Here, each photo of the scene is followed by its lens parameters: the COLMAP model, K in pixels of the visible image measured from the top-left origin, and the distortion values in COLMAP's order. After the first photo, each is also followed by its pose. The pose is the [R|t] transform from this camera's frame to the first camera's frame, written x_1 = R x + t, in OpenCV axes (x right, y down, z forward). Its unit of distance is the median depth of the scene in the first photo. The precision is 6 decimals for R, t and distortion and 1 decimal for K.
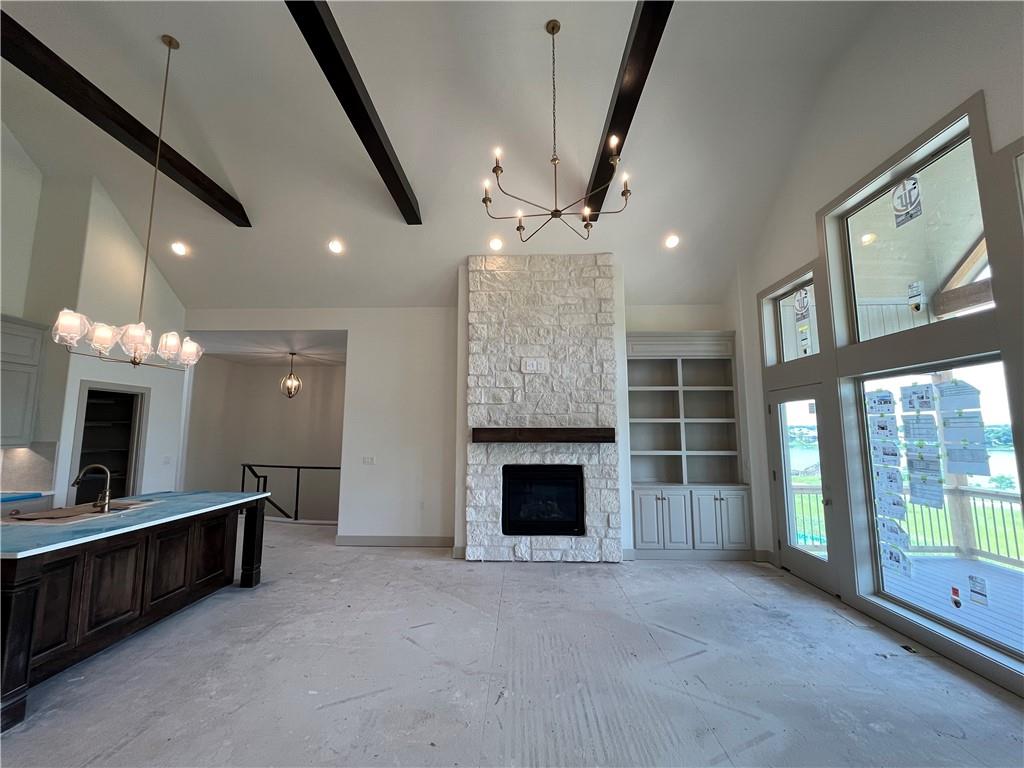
lens RADIAL K [[416.3, 0, 507.7], [0, 416.3, 384.4], [0, 0, 1]] dist [0.001943, 0.000282]
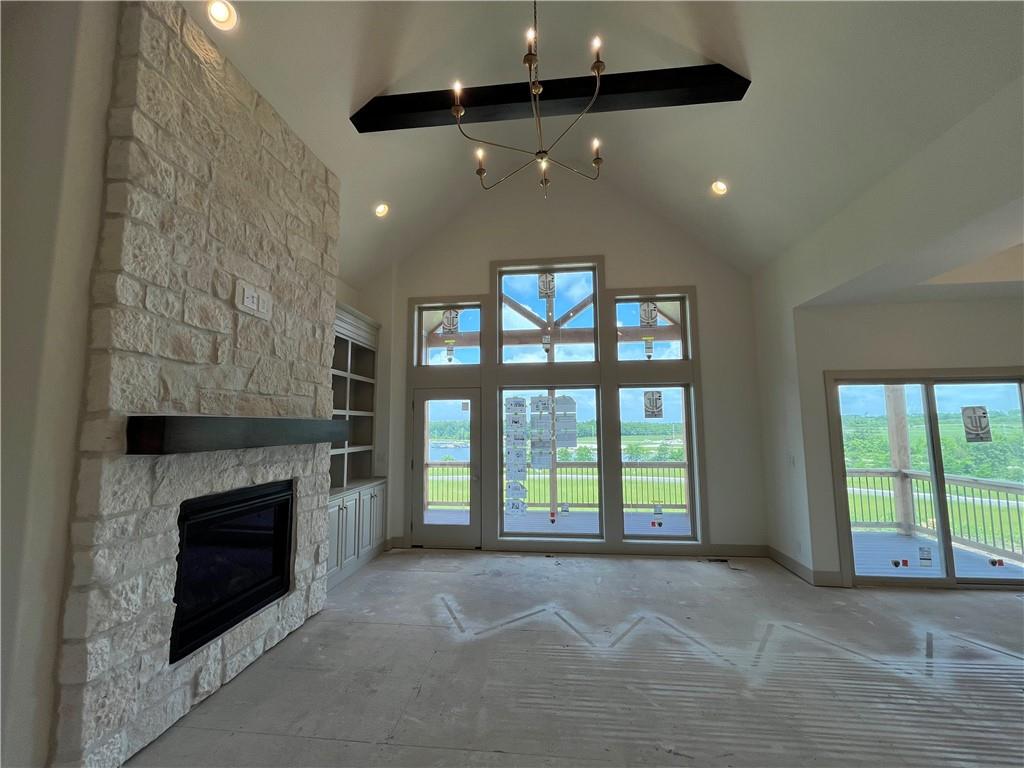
lens RADIAL K [[416.3, 0, 507.9], [0, 416.3, 385.5], [0, 0, 1]] dist [0.001943, 0.000282]
pose [[0.077272, 0.095325, 0.992443, -0.439123], [-0.105075, 0.990654, -0.086972, 0.075948], [-0.991458, -0.097561, 0.086566, 0.645440]]
